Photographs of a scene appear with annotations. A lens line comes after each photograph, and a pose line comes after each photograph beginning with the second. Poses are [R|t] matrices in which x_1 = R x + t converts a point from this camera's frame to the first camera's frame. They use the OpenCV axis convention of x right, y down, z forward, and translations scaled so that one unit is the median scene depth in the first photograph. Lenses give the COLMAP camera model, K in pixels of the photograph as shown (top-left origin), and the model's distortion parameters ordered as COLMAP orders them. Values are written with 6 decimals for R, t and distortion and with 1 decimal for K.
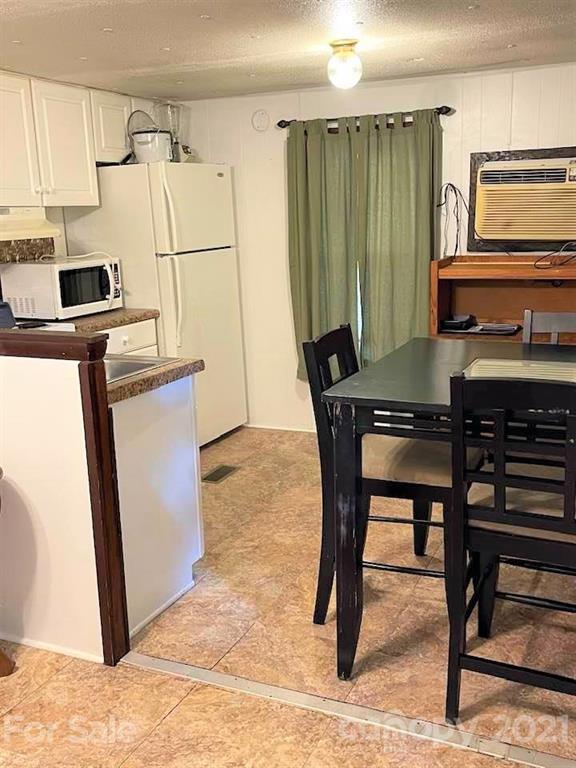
lens RADIAL K [[795.7, 0, 312.0], [0, 795.7, 385.7], [0, 0, 1]] dist [0.017047, 0.028425]
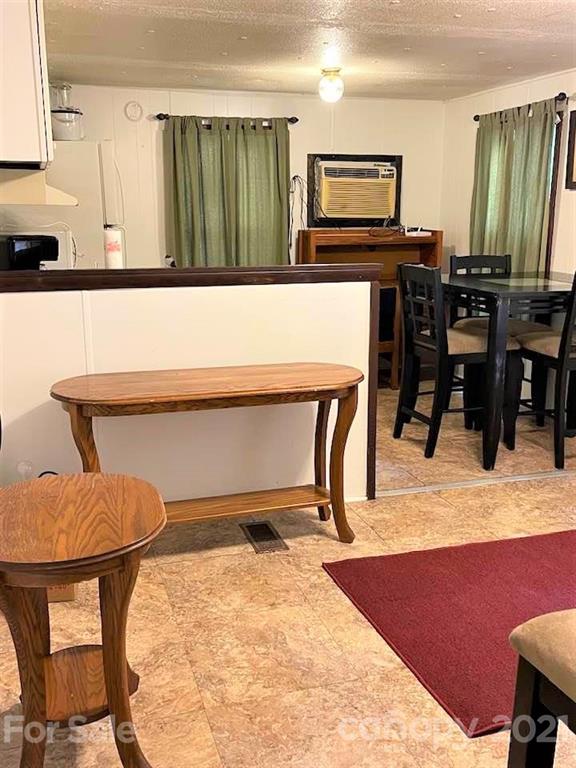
lens RADIAL K [[791.4, 0, 287.5], [0, 791.4, 403.2], [0, 0, 1]] dist [0.004338, -0.003932]
pose [[0.749335, -0.131304, 0.649042, -0.770922], [0.123143, 0.990678, 0.058247, 0.048215], [-0.650640, 0.036278, 0.758519, 0.012940]]
